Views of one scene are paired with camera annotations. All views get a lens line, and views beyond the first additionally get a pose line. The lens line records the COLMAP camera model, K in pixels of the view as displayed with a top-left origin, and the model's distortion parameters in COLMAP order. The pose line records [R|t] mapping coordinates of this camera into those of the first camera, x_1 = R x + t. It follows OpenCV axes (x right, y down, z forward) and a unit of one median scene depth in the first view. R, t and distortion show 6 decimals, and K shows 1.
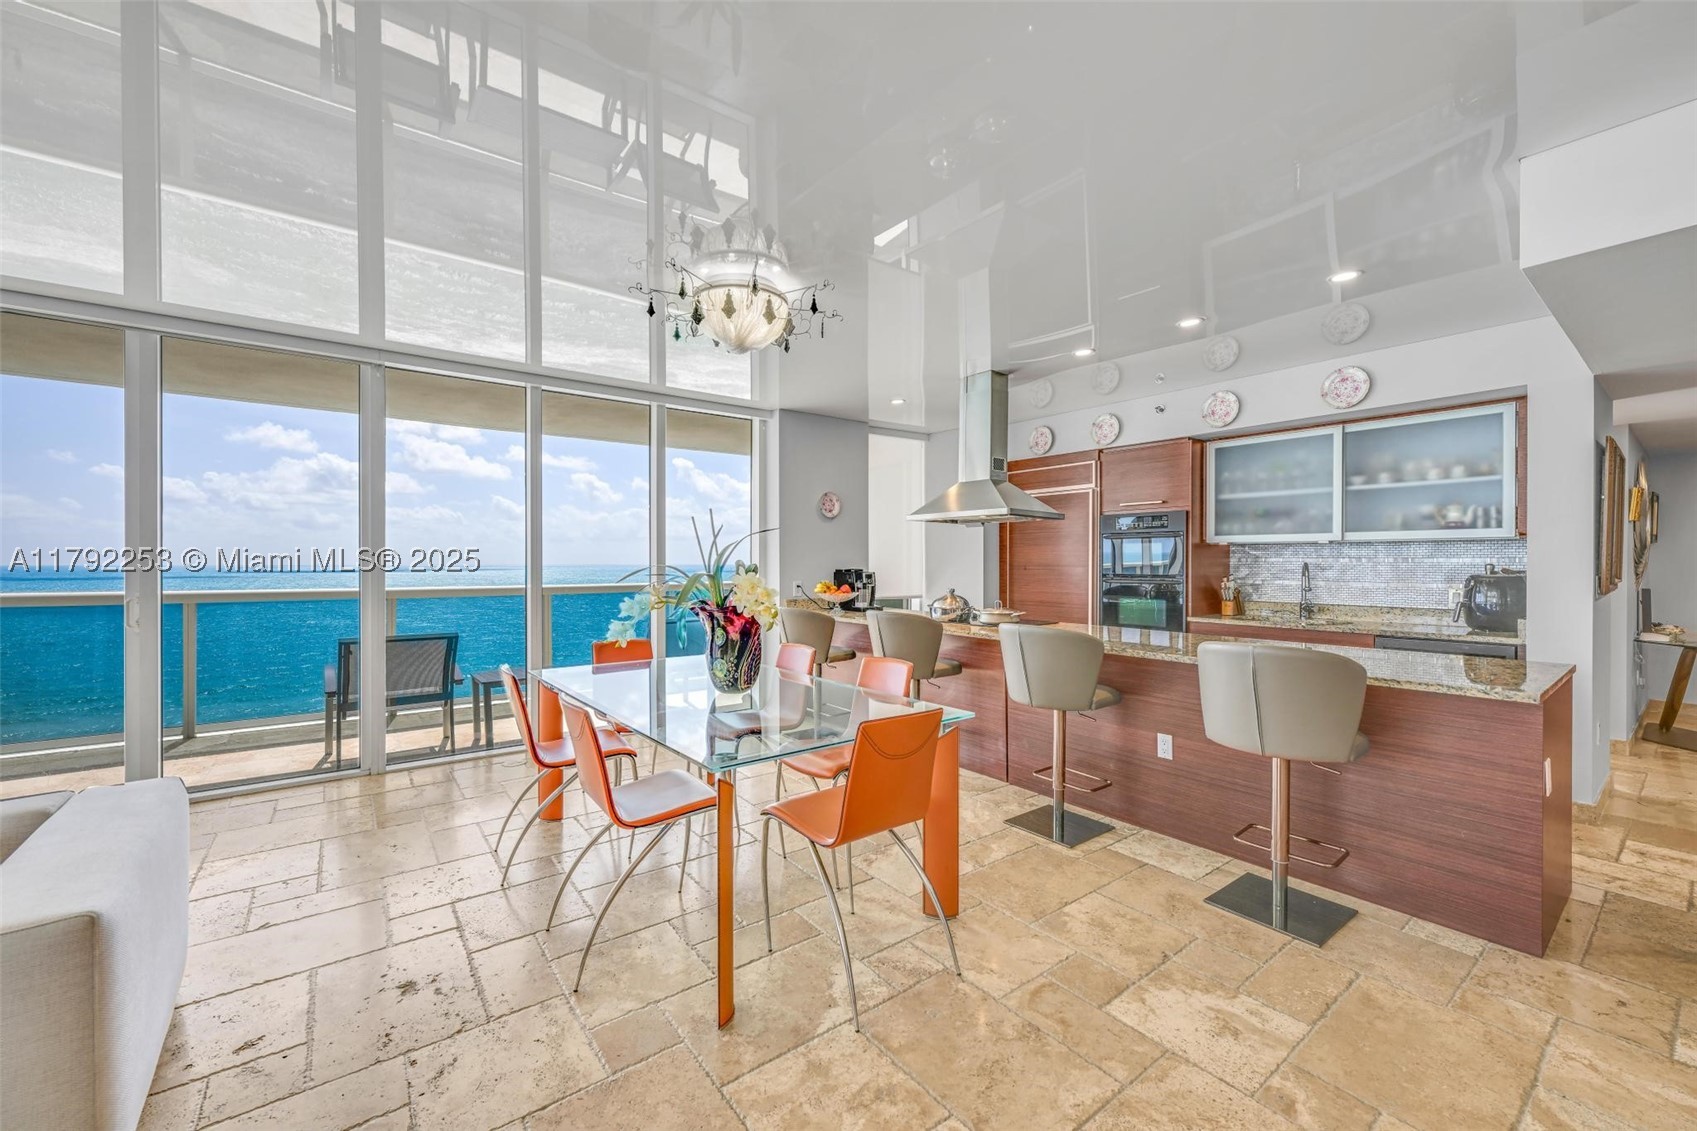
lens RADIAL K [[667.1, 0, 846.6], [0, 667.1, 567.5], [0, 0, 1]] dist [-0.000502, -0.000026]
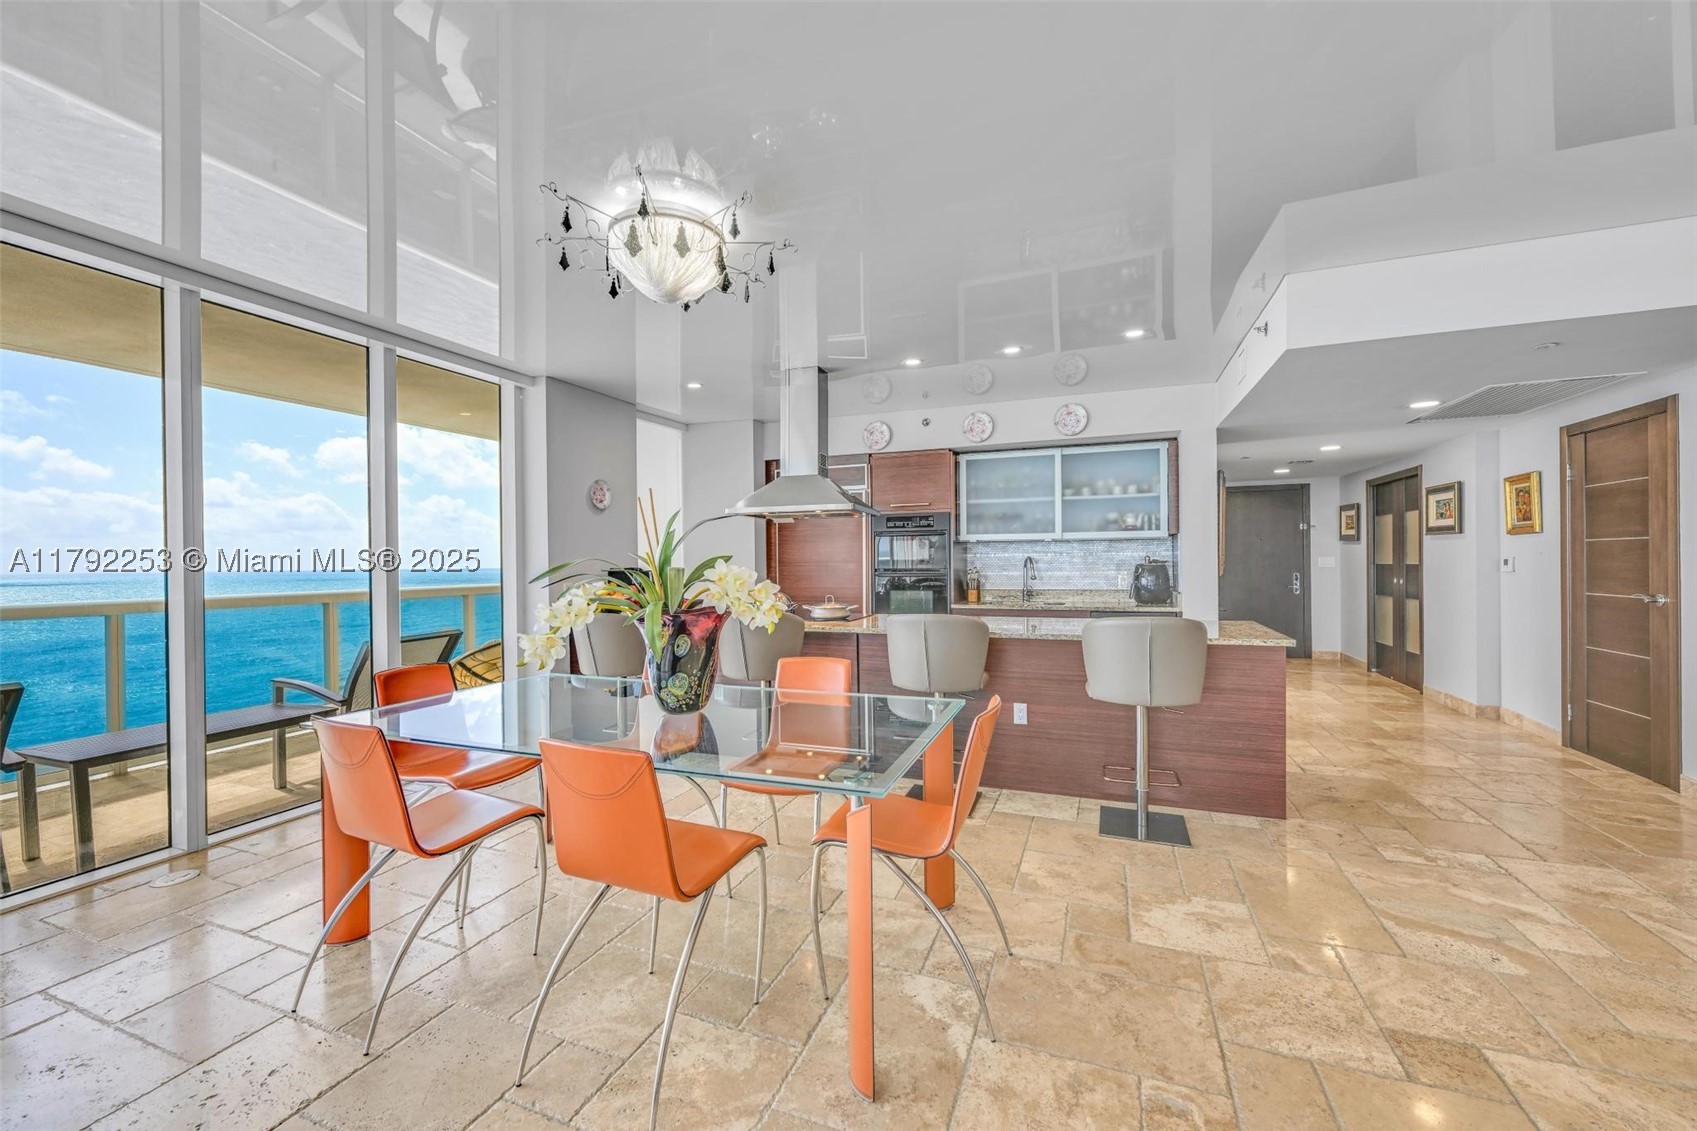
lens RADIAL K [[667.1, 0, 845.7], [0, 667.1, 567.2], [0, 0, 1]] dist [-0.000502, -0.000026]
pose [[0.852650, -0.013411, 0.522311, -0.284428], [0.015090, 0.999886, 0.001038, 0.006454], [-0.522265, 0.006996, 0.852755, 0.127995]]
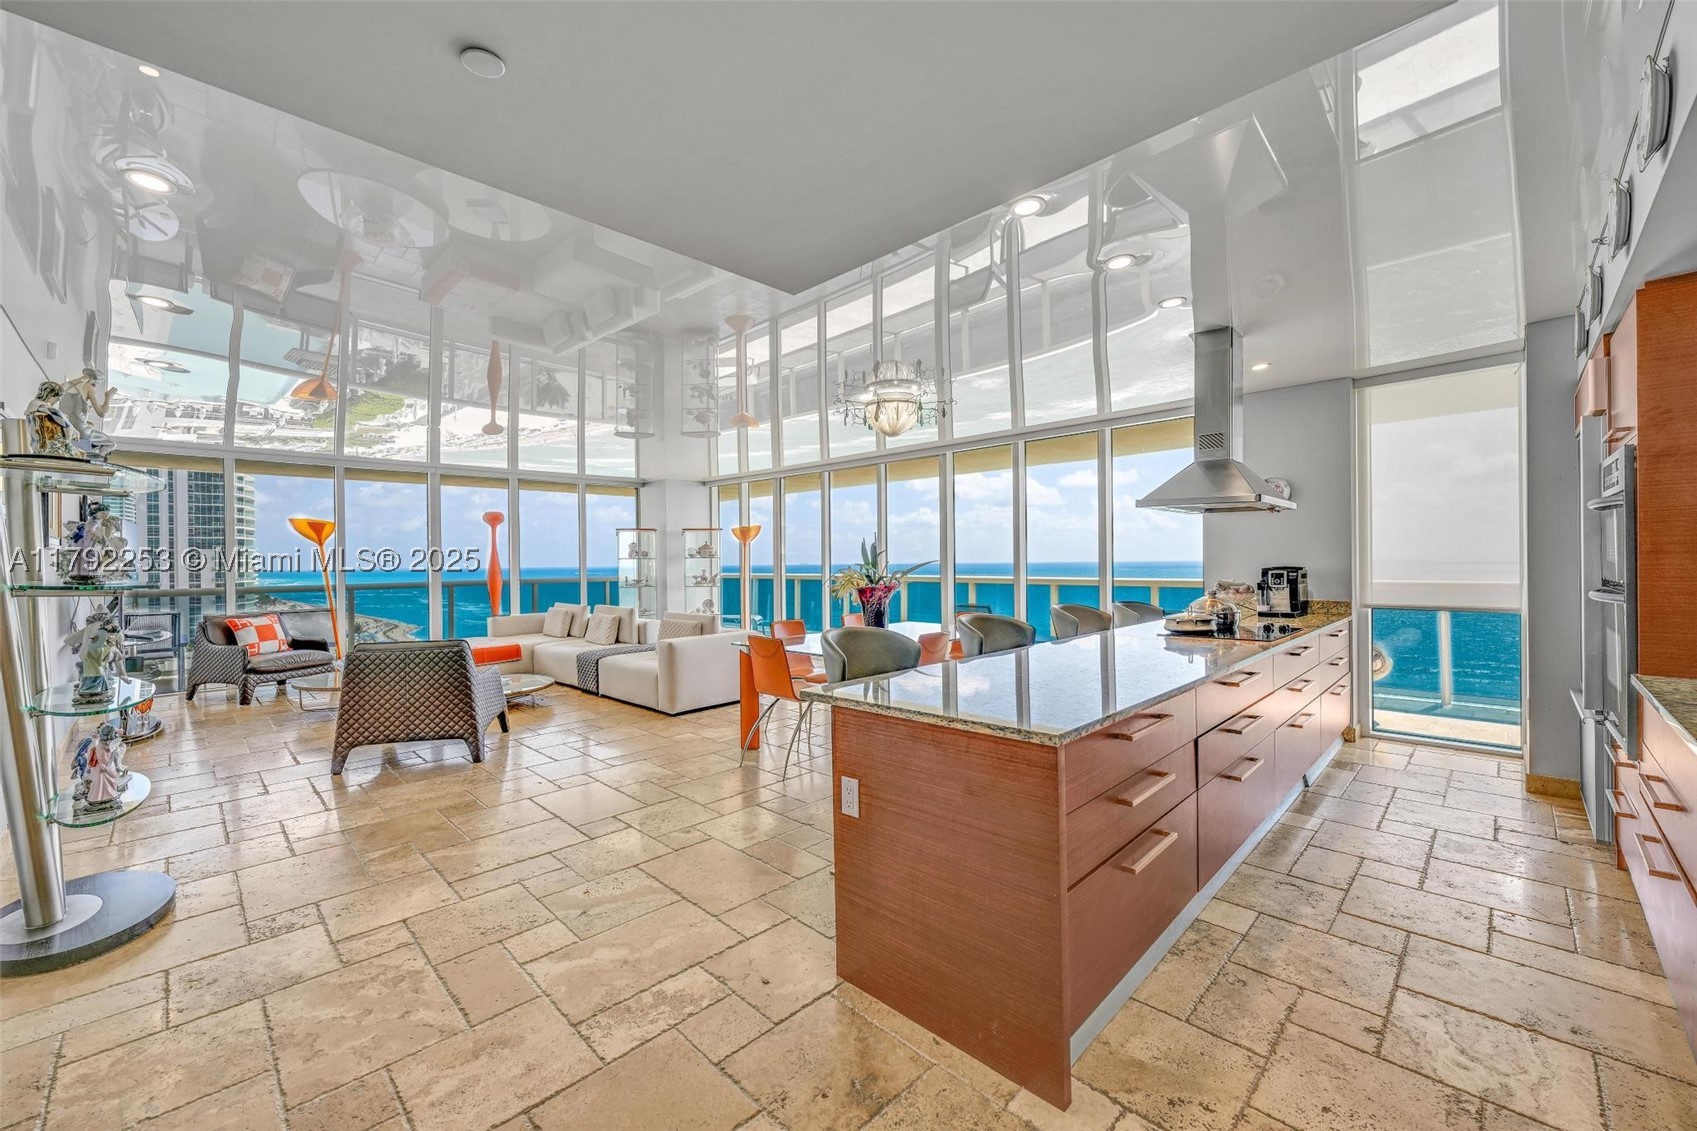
lens RADIAL K [[667.1, 0, 838.2], [0, 667.1, 569.4], [0, 0, 1]] dist [-0.000502, -0.000026]
pose [[0.121451, 0.001386, -0.992596, 1.043646], [0.007894, 0.999966, 0.002362, -0.000866], [0.992566, -0.008122, 0.121436, 0.462805]]
